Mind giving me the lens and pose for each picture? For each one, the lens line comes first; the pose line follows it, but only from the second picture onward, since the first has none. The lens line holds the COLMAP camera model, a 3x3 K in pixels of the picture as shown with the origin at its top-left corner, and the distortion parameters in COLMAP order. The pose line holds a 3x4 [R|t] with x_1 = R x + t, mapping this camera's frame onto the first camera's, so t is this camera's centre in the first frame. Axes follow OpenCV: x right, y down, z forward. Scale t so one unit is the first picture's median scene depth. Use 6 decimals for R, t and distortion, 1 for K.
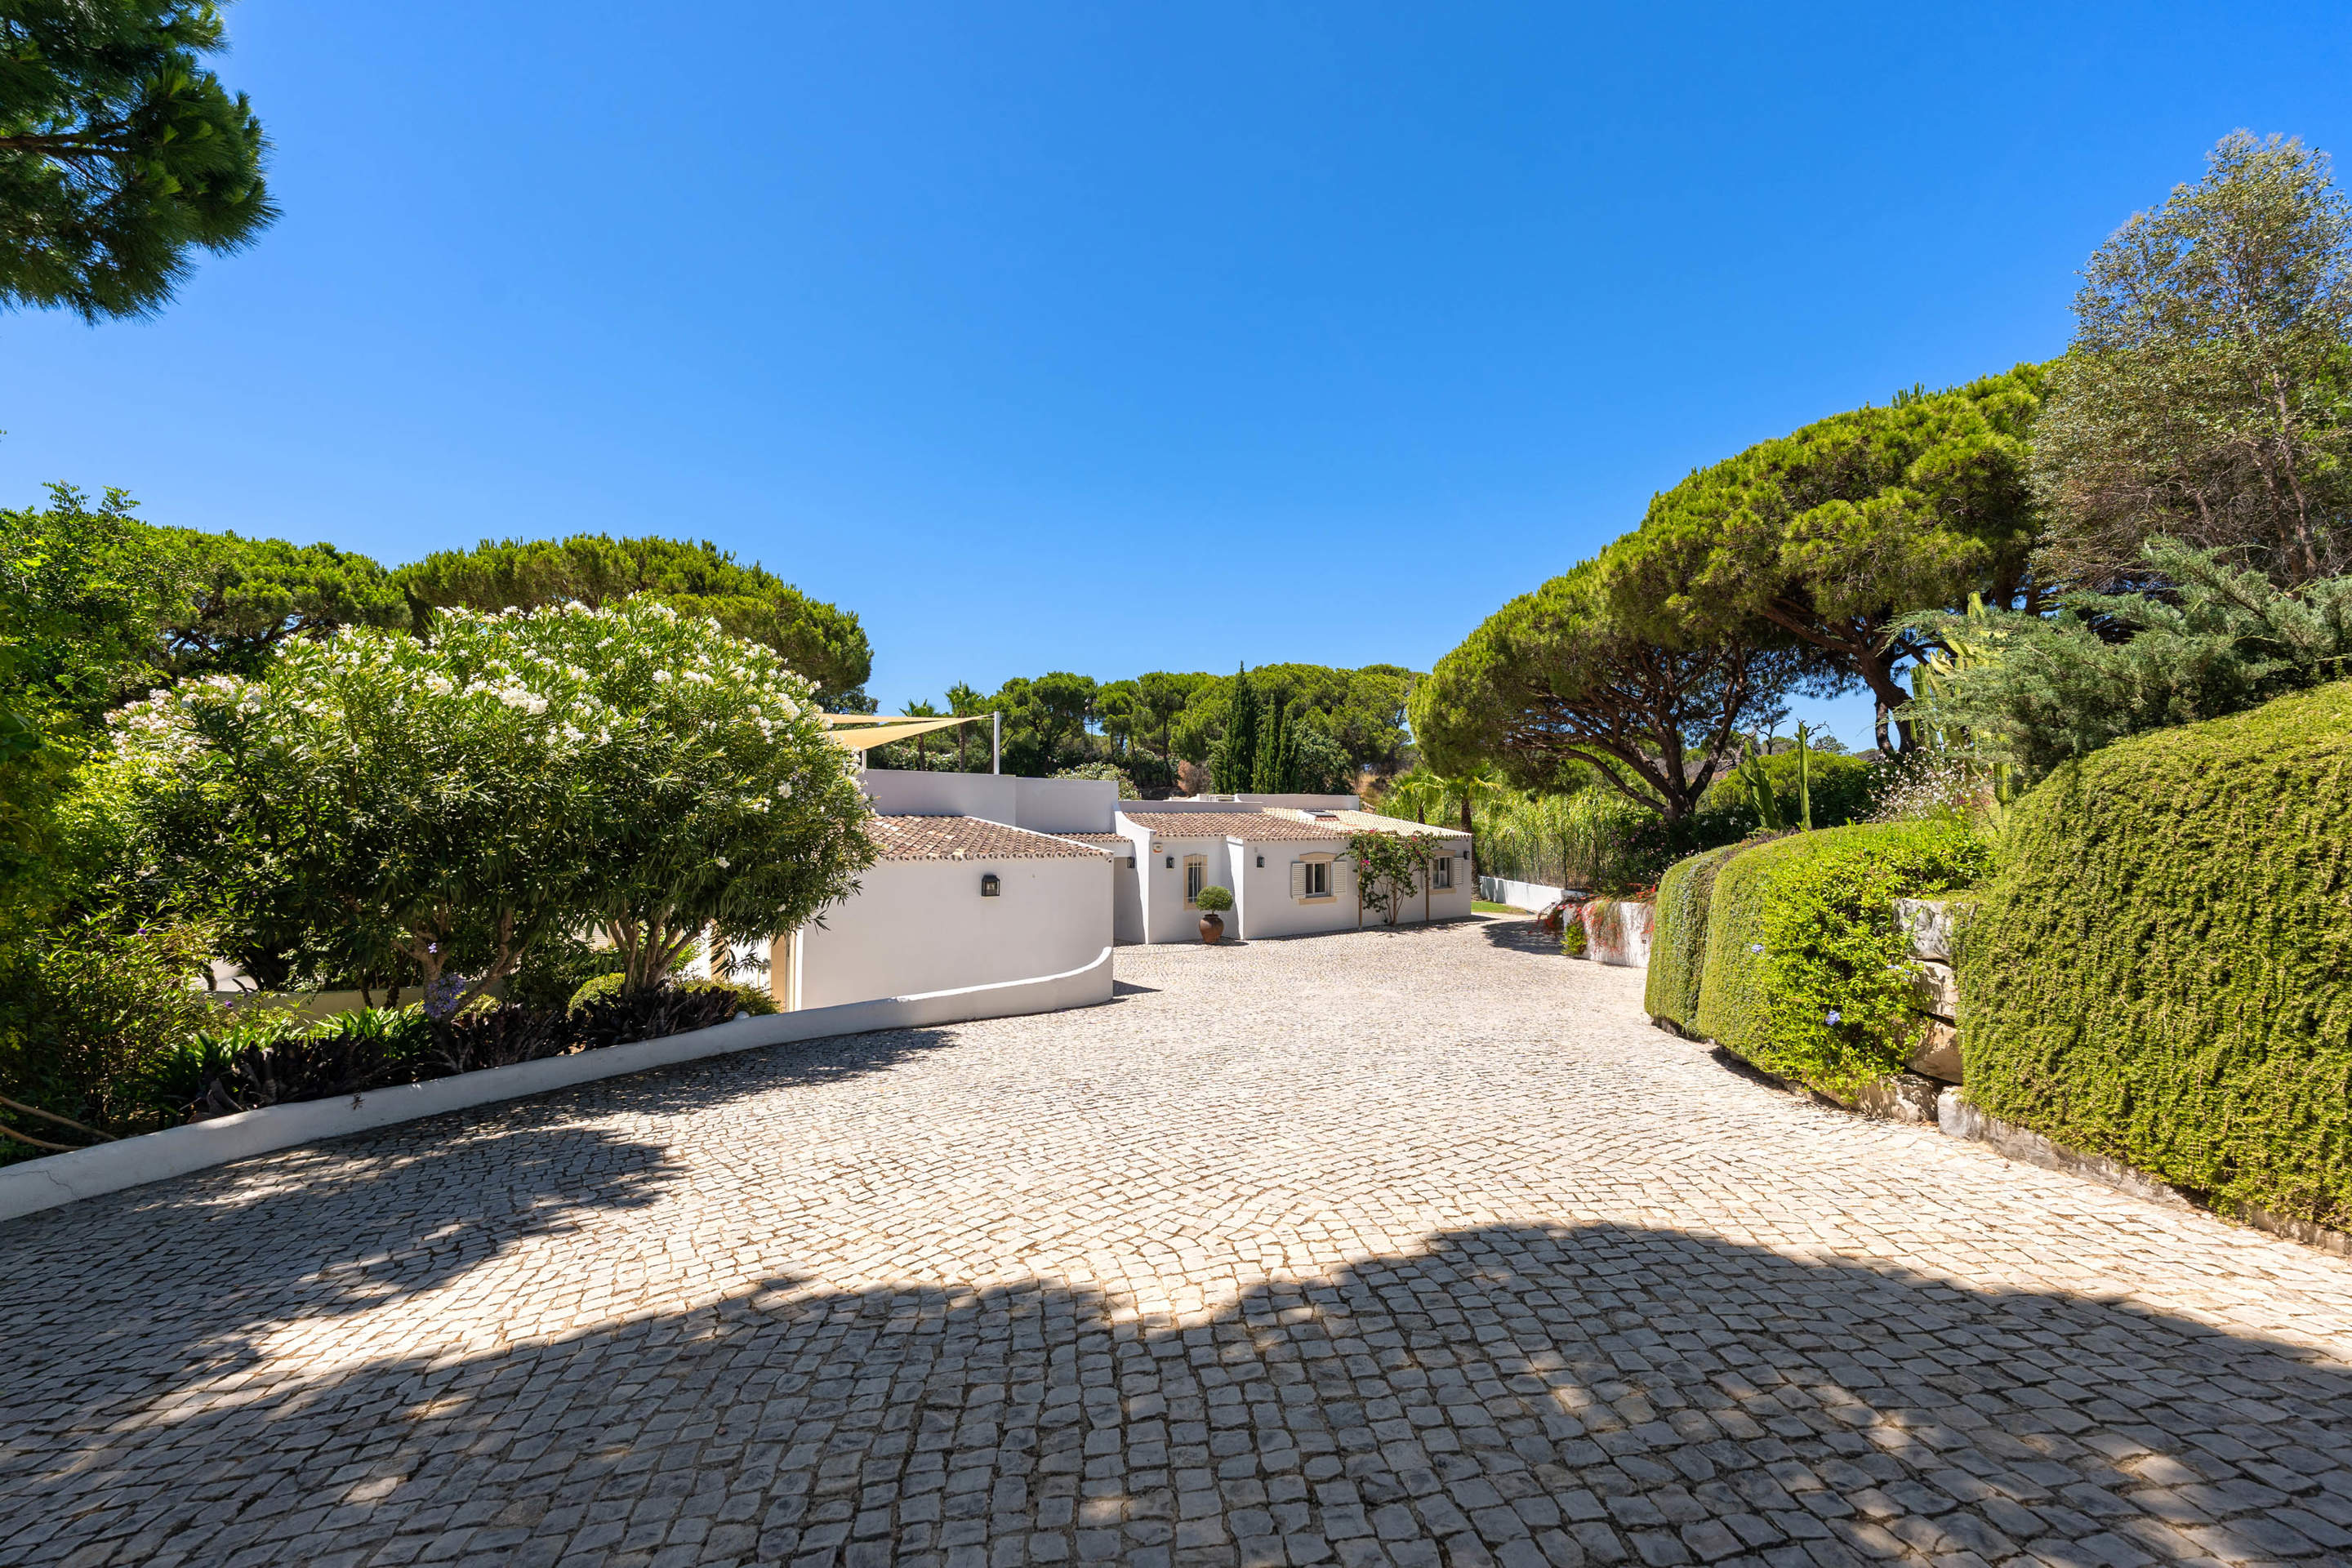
lens RADIAL K [[949.8, 0, 1174.9], [0, 949.8, 795.0], [0, 0, 1]] dist [-0.000521, 0.000027]
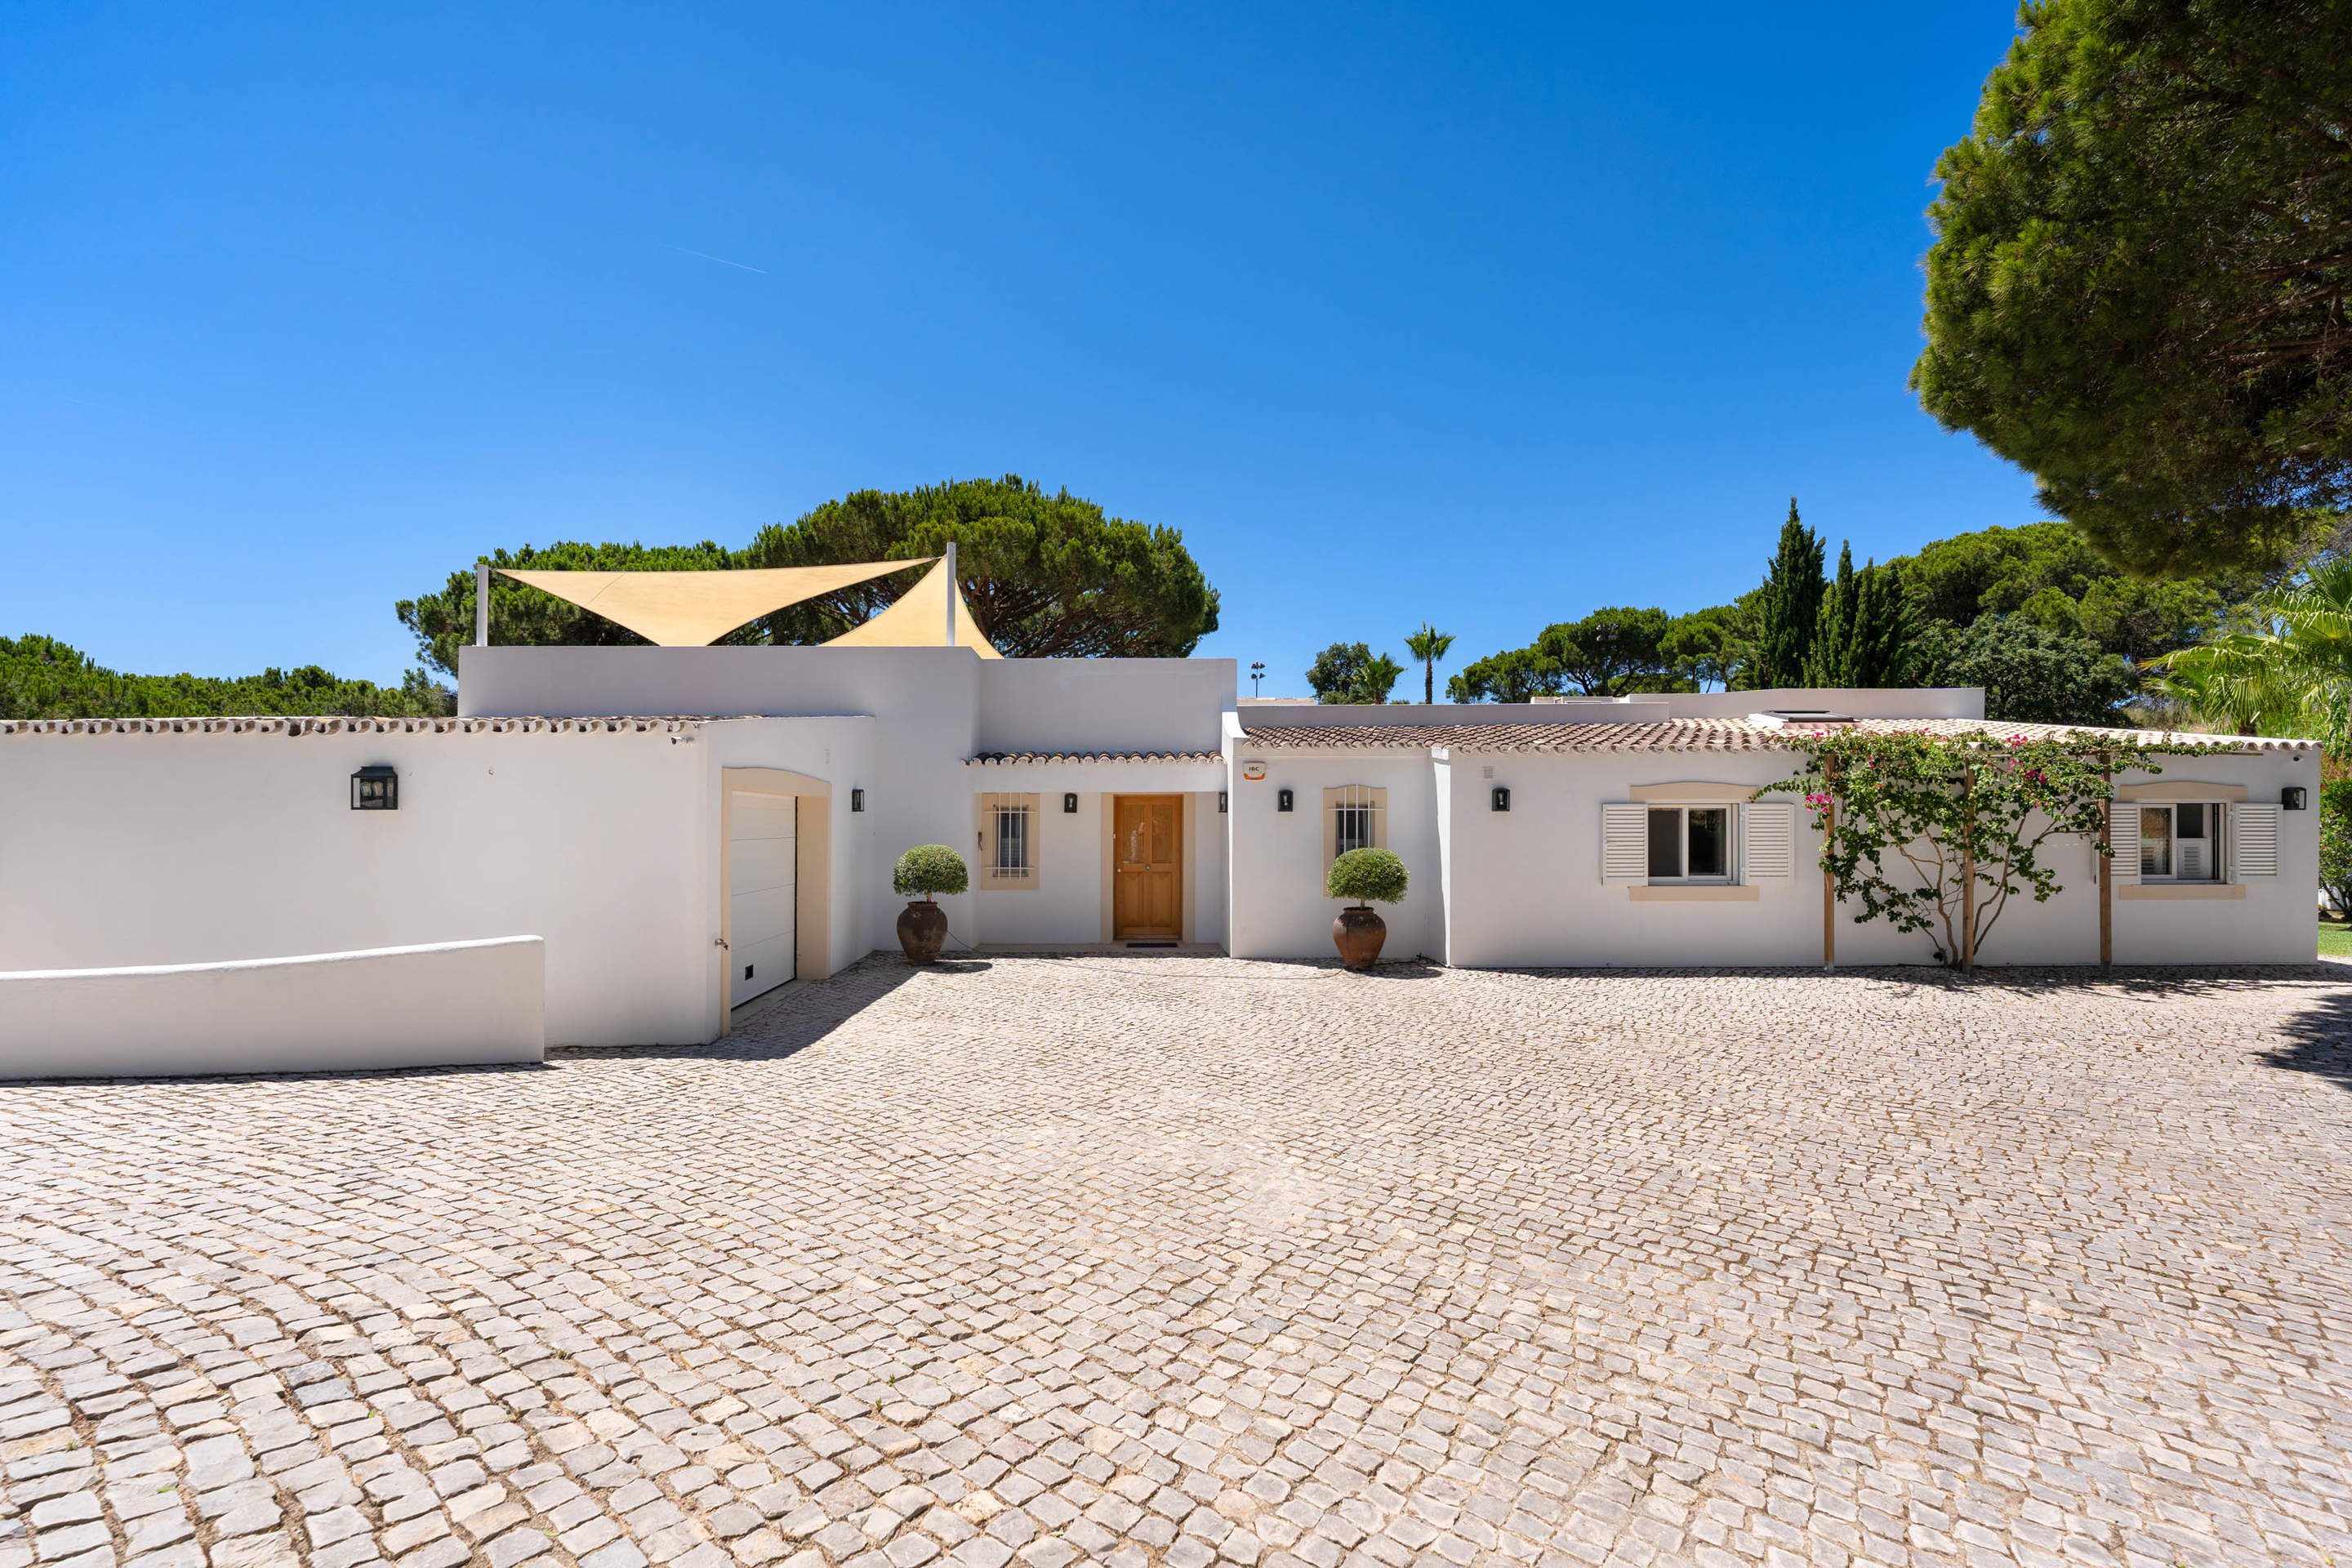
lens RADIAL K [[949.8, 0, 1179.8], [0, 949.8, 835.2], [0, 0, 1]] dist [-0.000521, 0.000027]
pose [[0.772645, -0.005144, -0.634817, 0.224425], [0.024525, 0.999463, 0.021752, 0.064118], [0.634364, -0.032375, 0.772356, 0.477778]]
